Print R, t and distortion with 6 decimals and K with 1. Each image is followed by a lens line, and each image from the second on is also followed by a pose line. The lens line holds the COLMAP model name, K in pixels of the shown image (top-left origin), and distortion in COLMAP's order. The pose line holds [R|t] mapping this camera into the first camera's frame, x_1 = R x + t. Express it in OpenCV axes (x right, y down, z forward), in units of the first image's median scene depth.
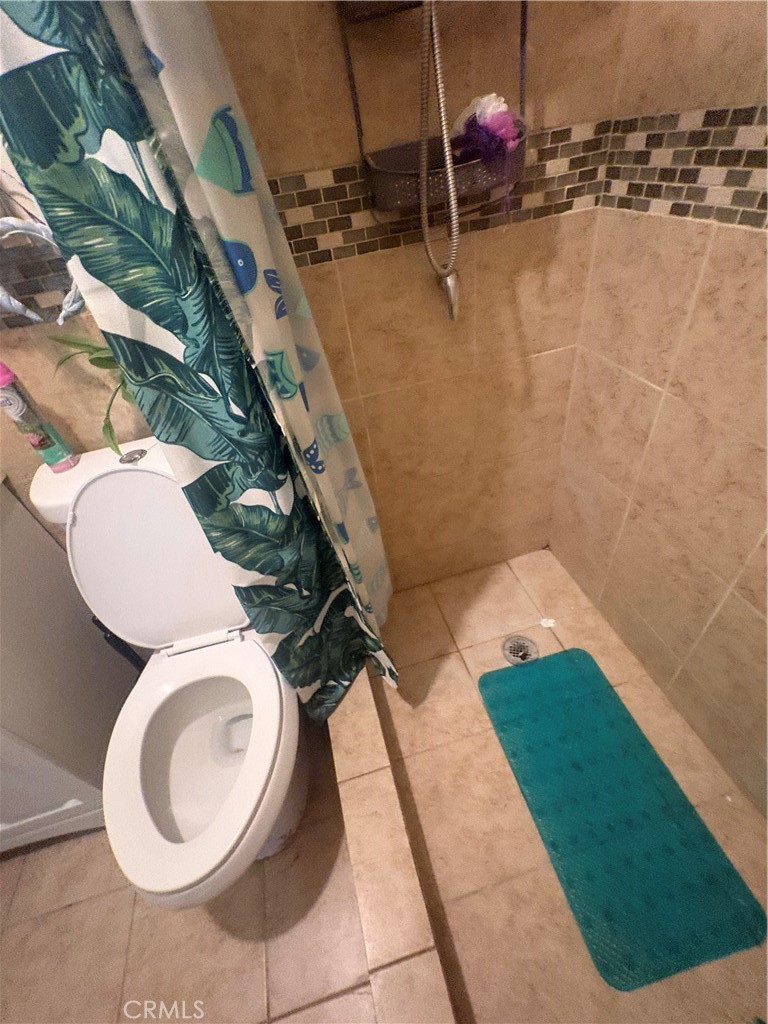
lens RADIAL K [[436.2, 0, 387.0], [0, 436.2, 511.9], [0, 0, 1]] dist [0.002681, -0.000547]
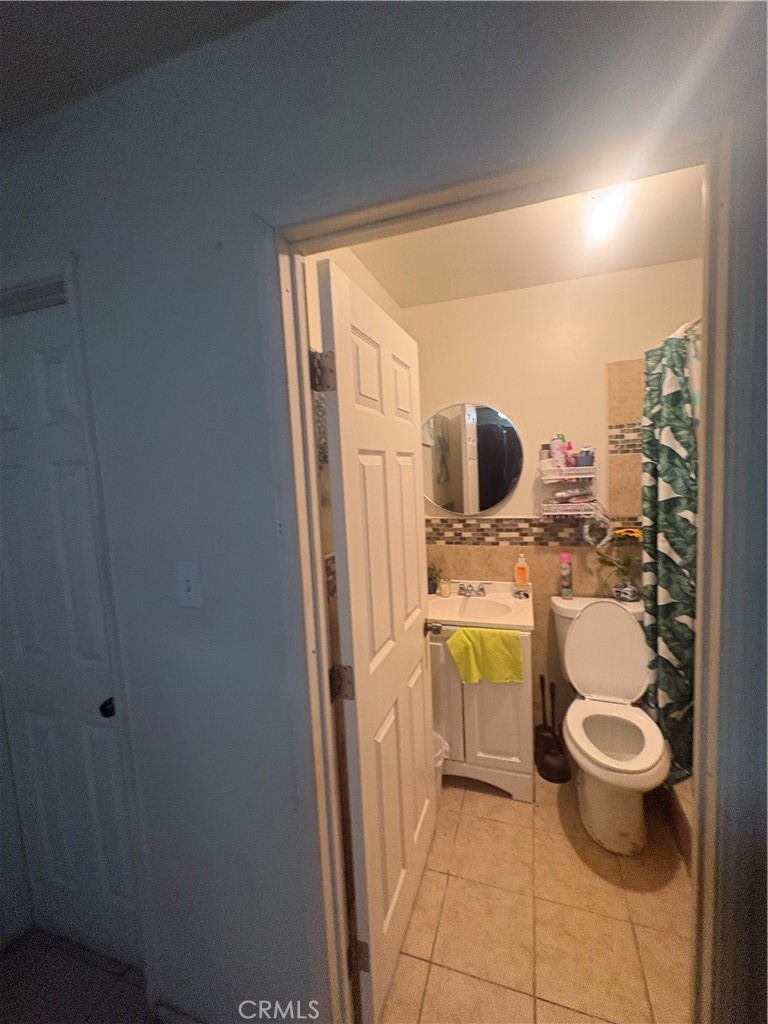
lens RADIAL K [[436.2, 0, 385.1], [0, 436.2, 506.5], [0, 0, 1]] dist [0.002681, -0.000547]
pose [[0.834160, 0.140137, -0.533421, -0.396326], [-0.411598, 0.801950, -0.432970, 1.015362], [0.367102, 0.580722, 0.726635, -1.508611]]
